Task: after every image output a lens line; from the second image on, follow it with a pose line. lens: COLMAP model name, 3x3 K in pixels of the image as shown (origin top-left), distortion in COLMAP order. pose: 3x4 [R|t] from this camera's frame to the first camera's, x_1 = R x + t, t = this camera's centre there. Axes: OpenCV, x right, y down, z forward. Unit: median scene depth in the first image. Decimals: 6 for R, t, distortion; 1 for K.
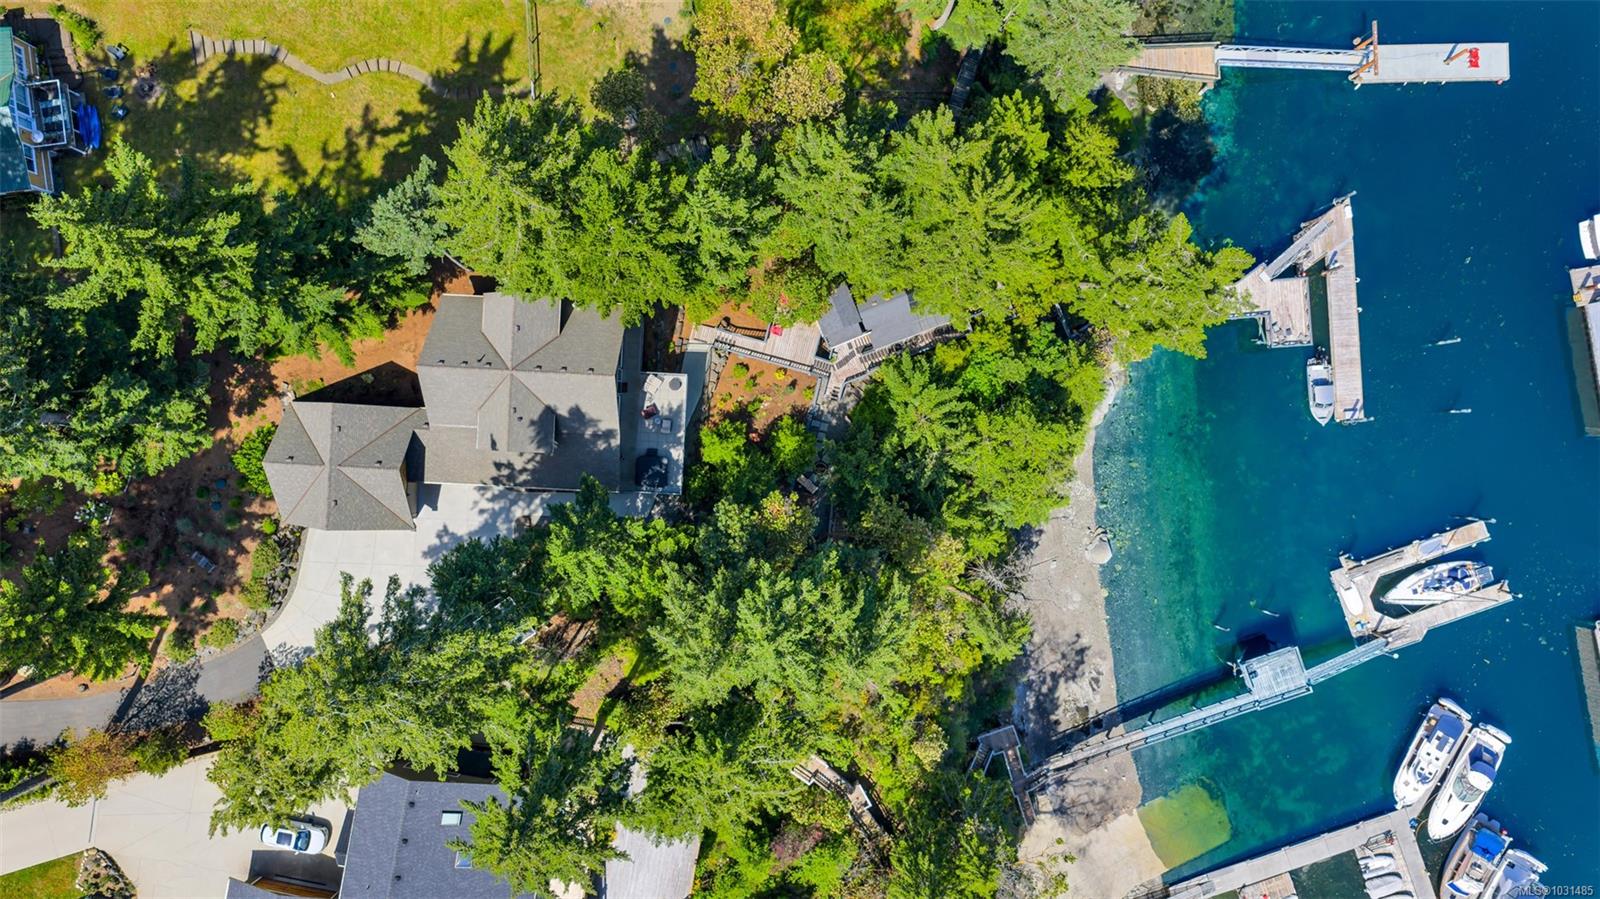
lens RADIAL K [[1311.4, 0, 800.0], [0, 1311.4, 449.5], [0, 0, 1]] dist [-0.002632, -0.009678]
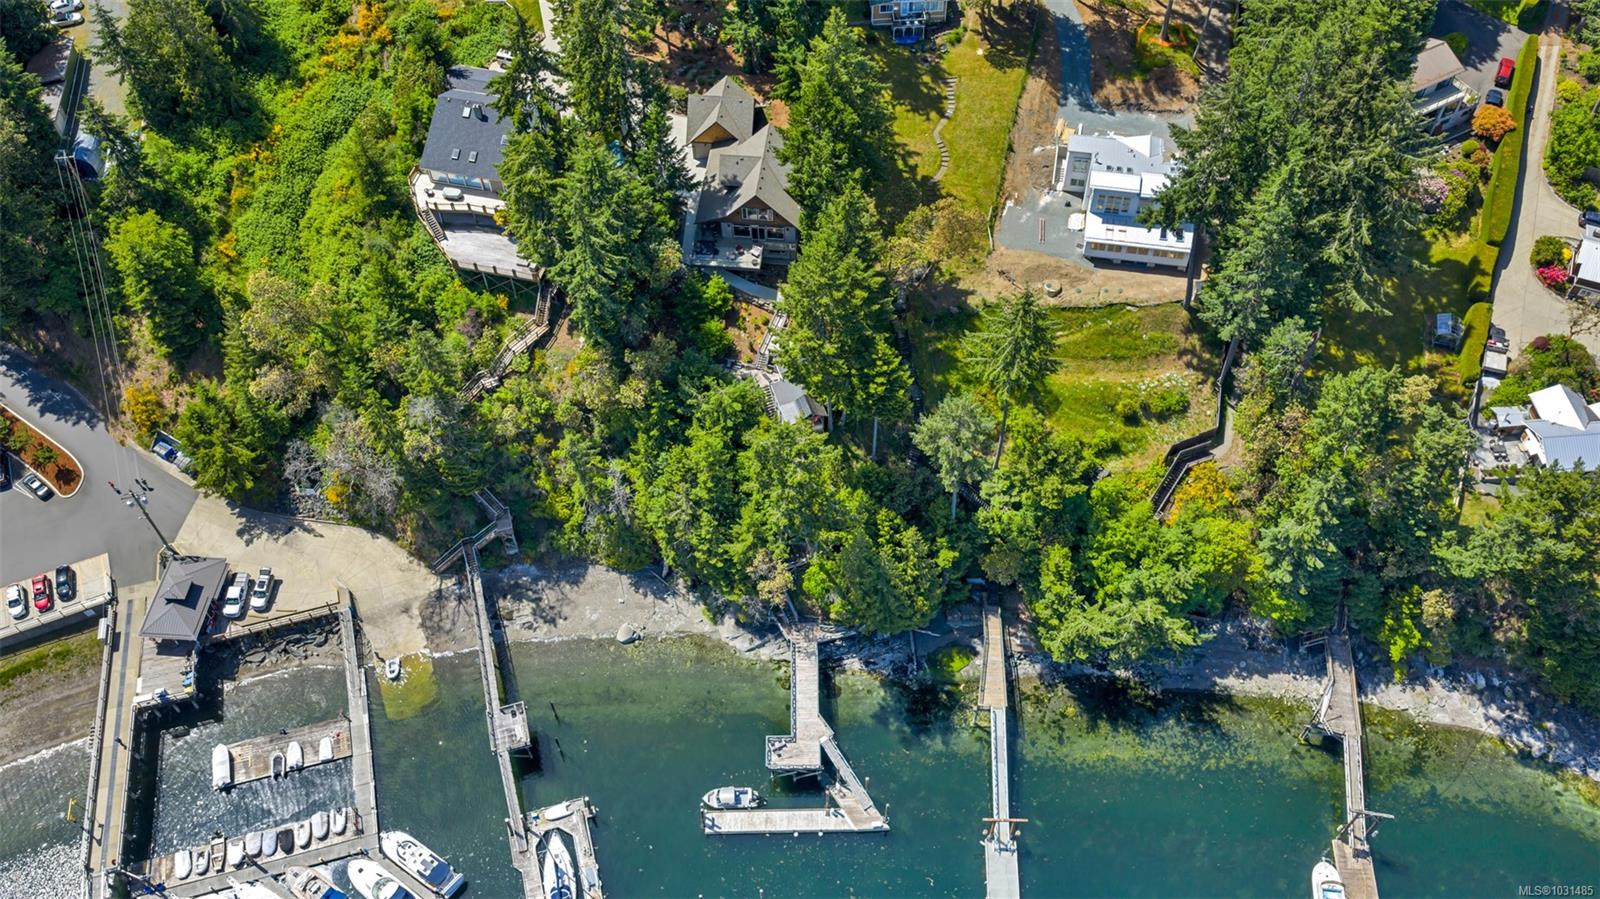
lens RADIAL K [[1311.4, 0, 800.0], [0, 1311.4, 449.5], [0, 0, 1]] dist [-0.002632, -0.009678]
pose [[-0.057275, 0.807213, -0.587475, 0.852732], [-0.998176, -0.035038, 0.049172, -0.158436], [0.019108, 0.589219, 0.807747, -0.179853]]
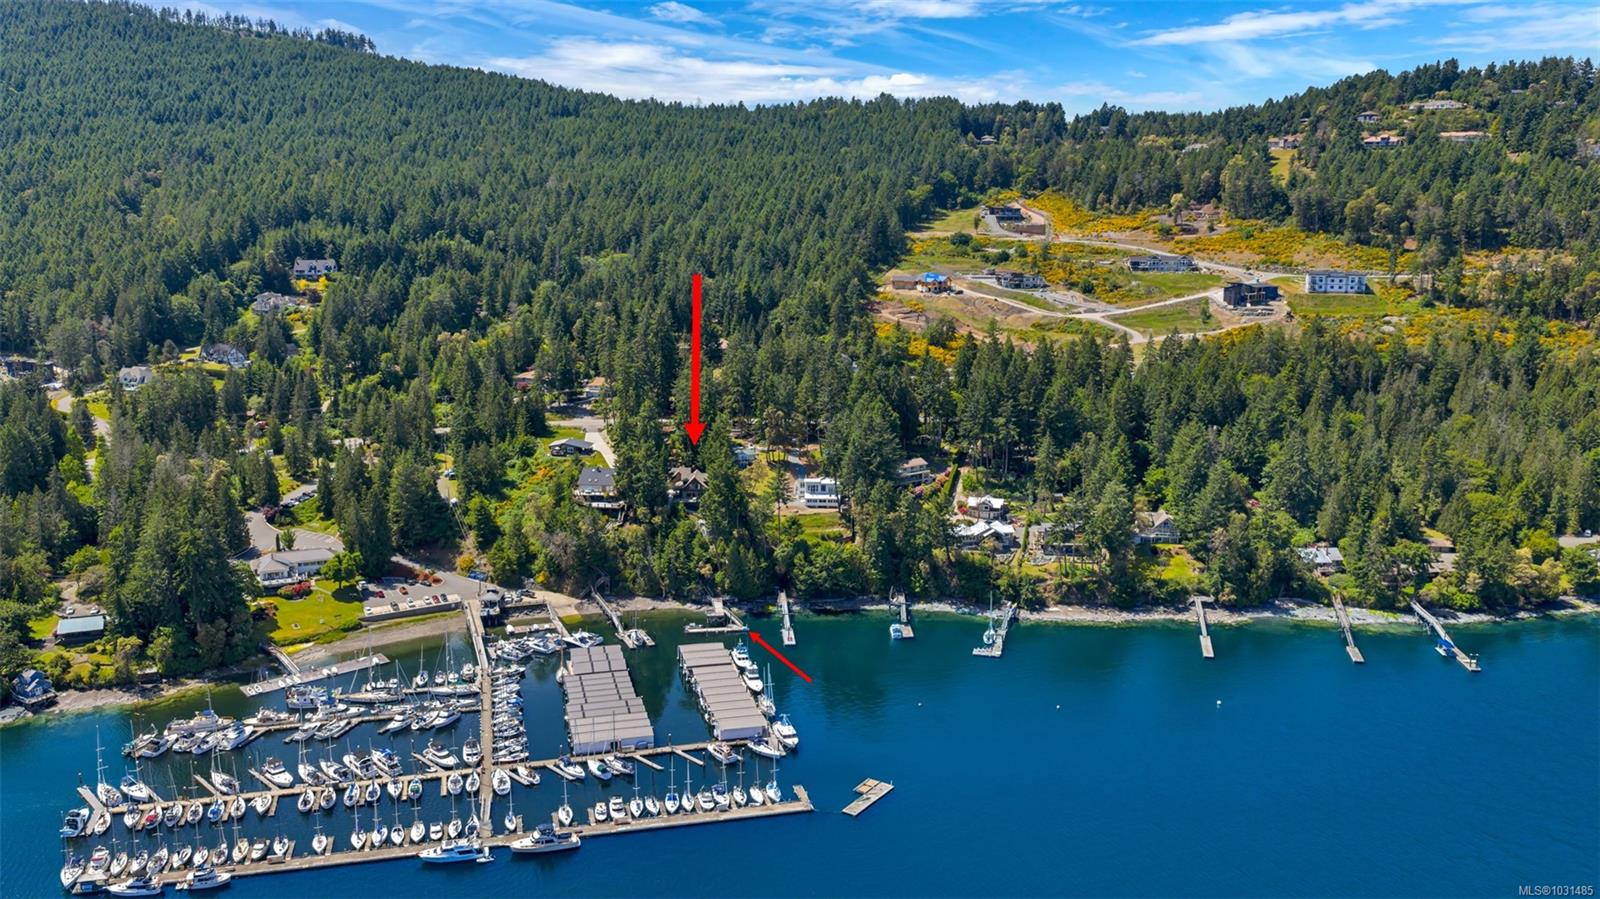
lens RADIAL K [[1311.4, 0, 800.0], [0, 1311.4, 449.5], [0, 0, 1]] dist [-0.002632, -0.009678]
pose [[0.065789, 0.209291, -0.975638, 3.770735], [-0.997798, 0.005498, -0.066104, -0.098362], [-0.008471, 0.977838, 0.209192, -0.200600]]
